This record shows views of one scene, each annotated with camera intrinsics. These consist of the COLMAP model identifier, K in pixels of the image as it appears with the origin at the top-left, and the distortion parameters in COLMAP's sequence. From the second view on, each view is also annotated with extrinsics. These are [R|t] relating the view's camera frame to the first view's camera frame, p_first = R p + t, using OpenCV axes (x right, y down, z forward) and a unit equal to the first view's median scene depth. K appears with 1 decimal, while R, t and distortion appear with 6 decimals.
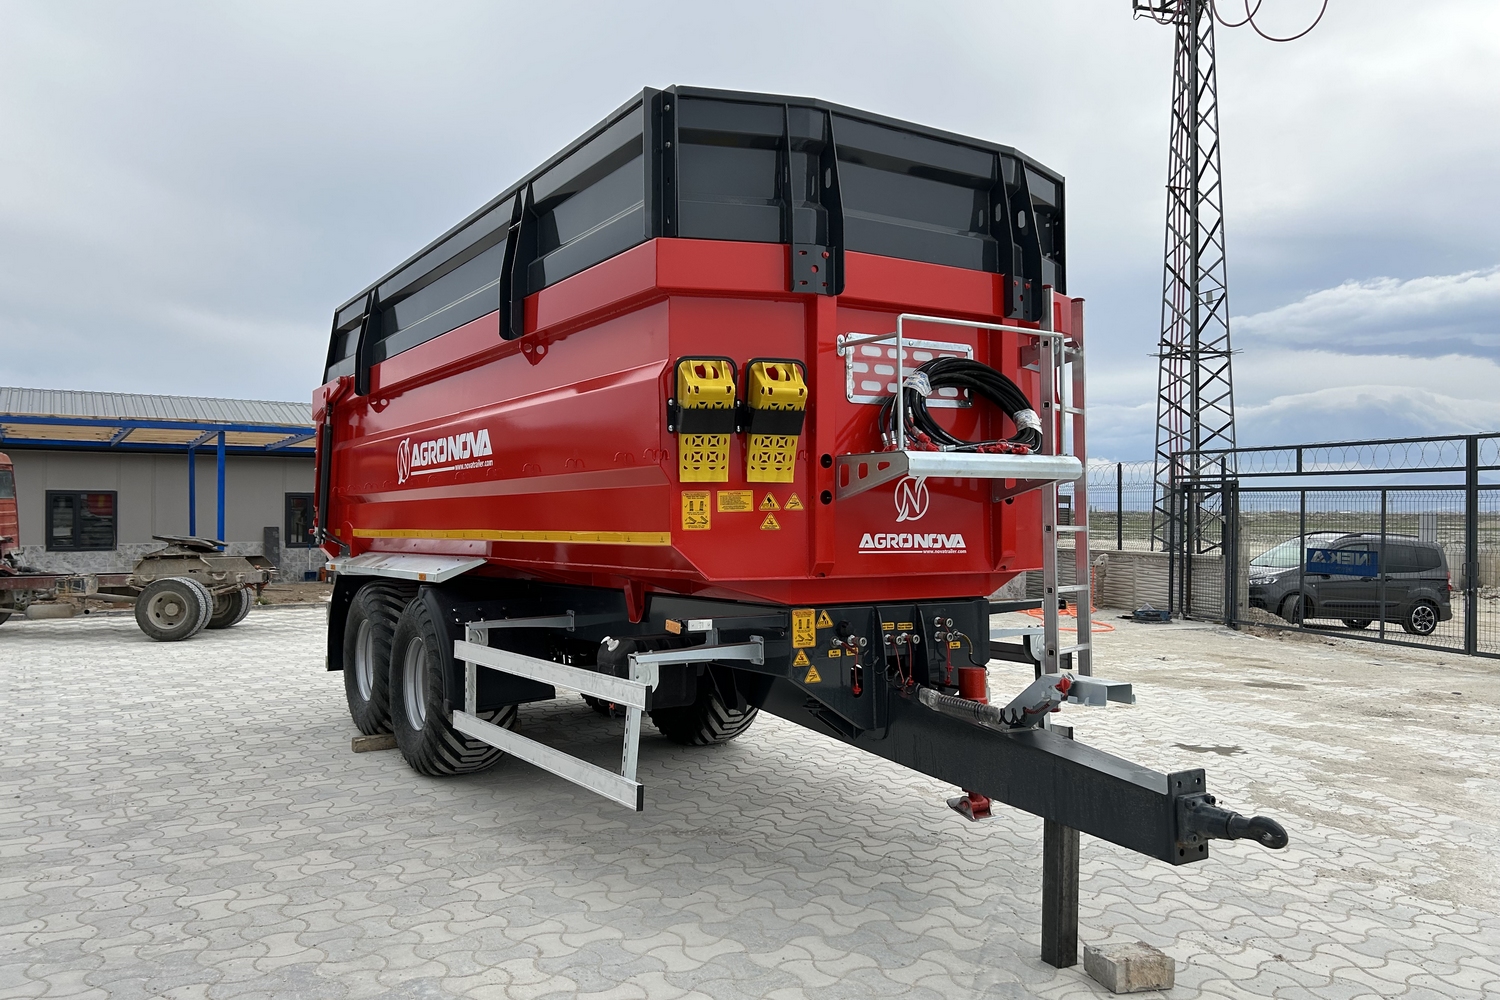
lens RADIAL K [[1128.9, 0, 740.9], [0, 1128.9, 501.4], [0, 0, 1]] dist [0.079450, -0.106305]
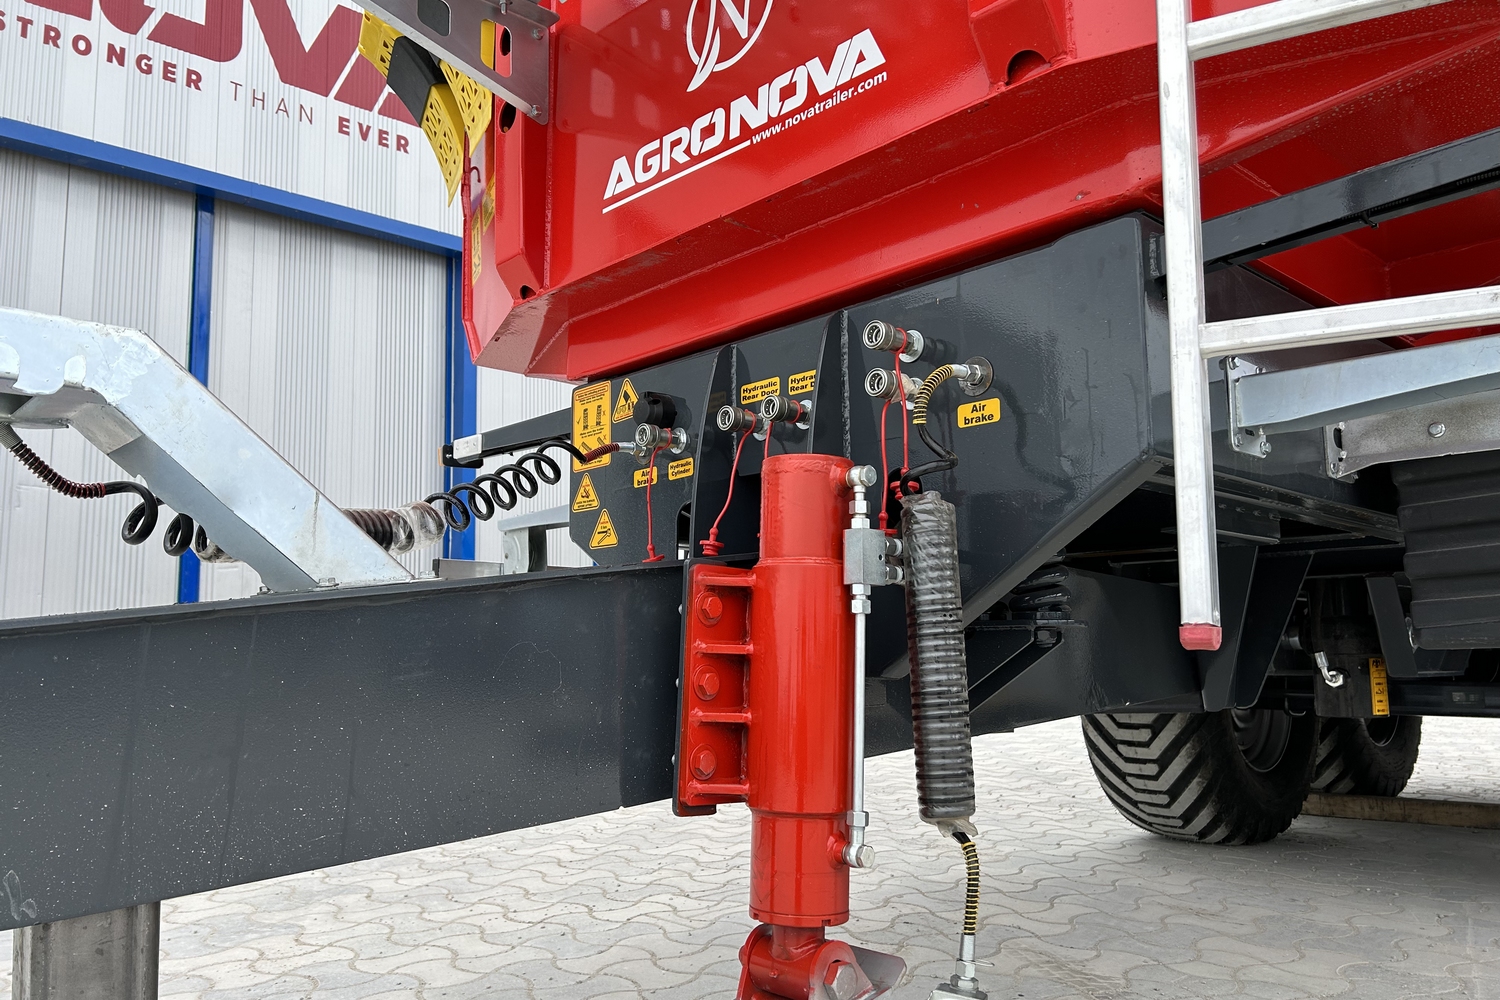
lens RADIAL K [[1128.9, 0, 740.9], [0, 1128.9, 501.4], [0, 0, 1]] dist [0.079450, -0.106305]
pose [[0.175433, -0.135484, -0.975124, 0.463504], [0.029859, 0.990762, -0.132285, 0.189982], [0.984038, -0.005909, 0.177858, 0.925473]]
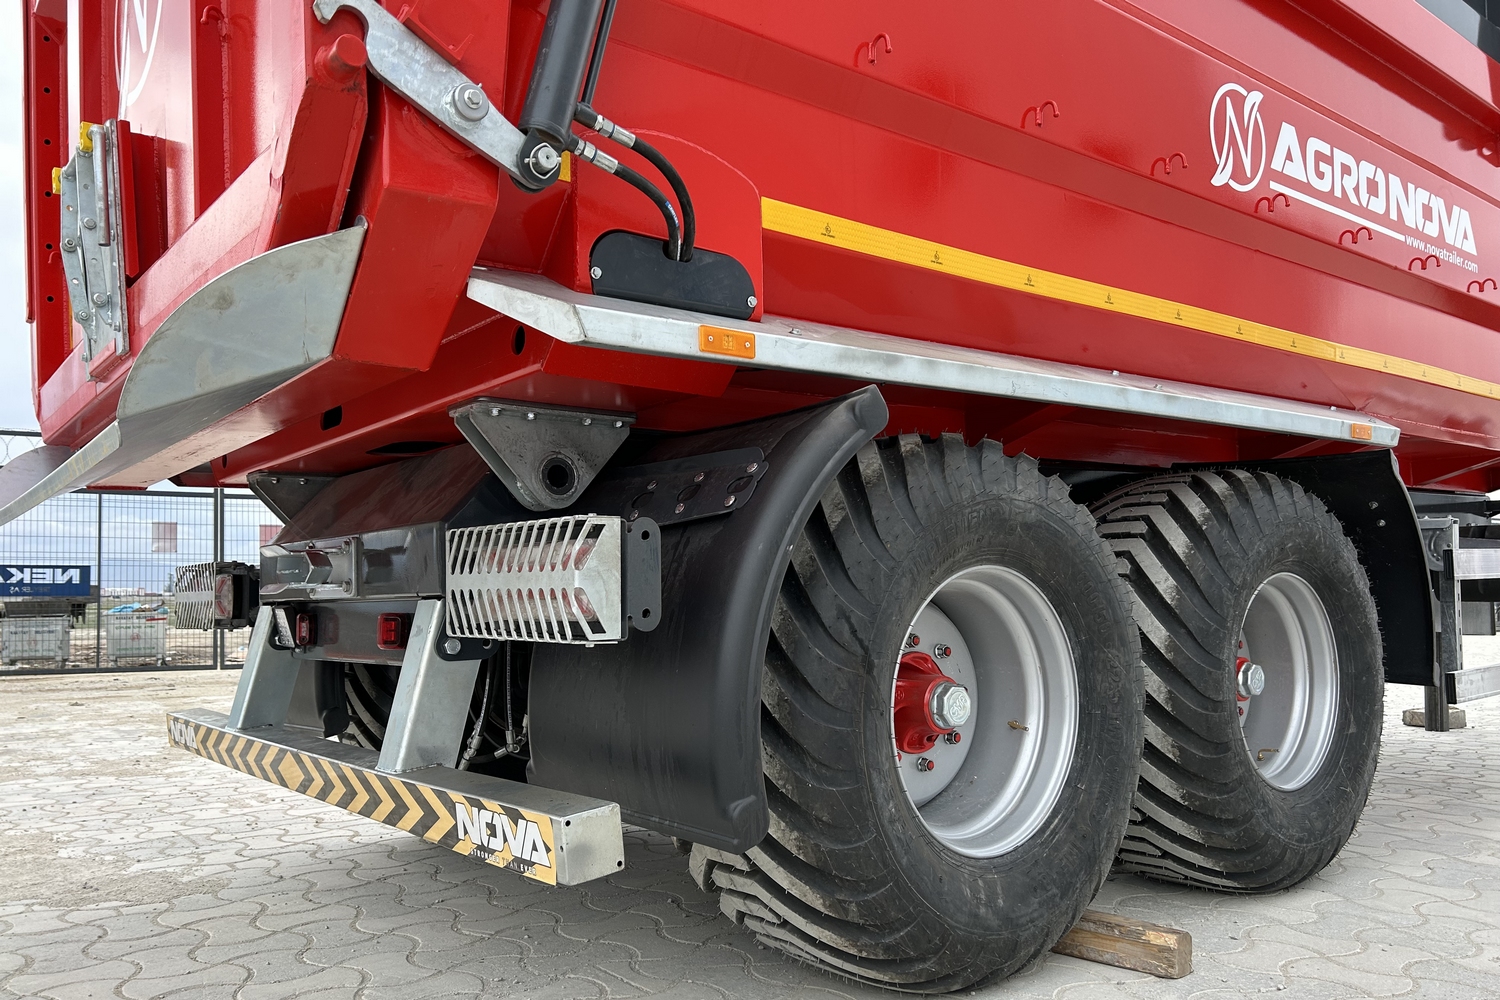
lens RADIAL K [[1125.2, 0, 751.7], [0, 1125.2, 560.2], [0, 0, 1]] dist [0.068677, -0.070631]
pose [[-0.112829, 0.025017, 0.993299, -0.981098], [0.000800, 0.999685, -0.025087, 0.178677], [-0.993614, -0.002036, -0.112813, 1.777091]]
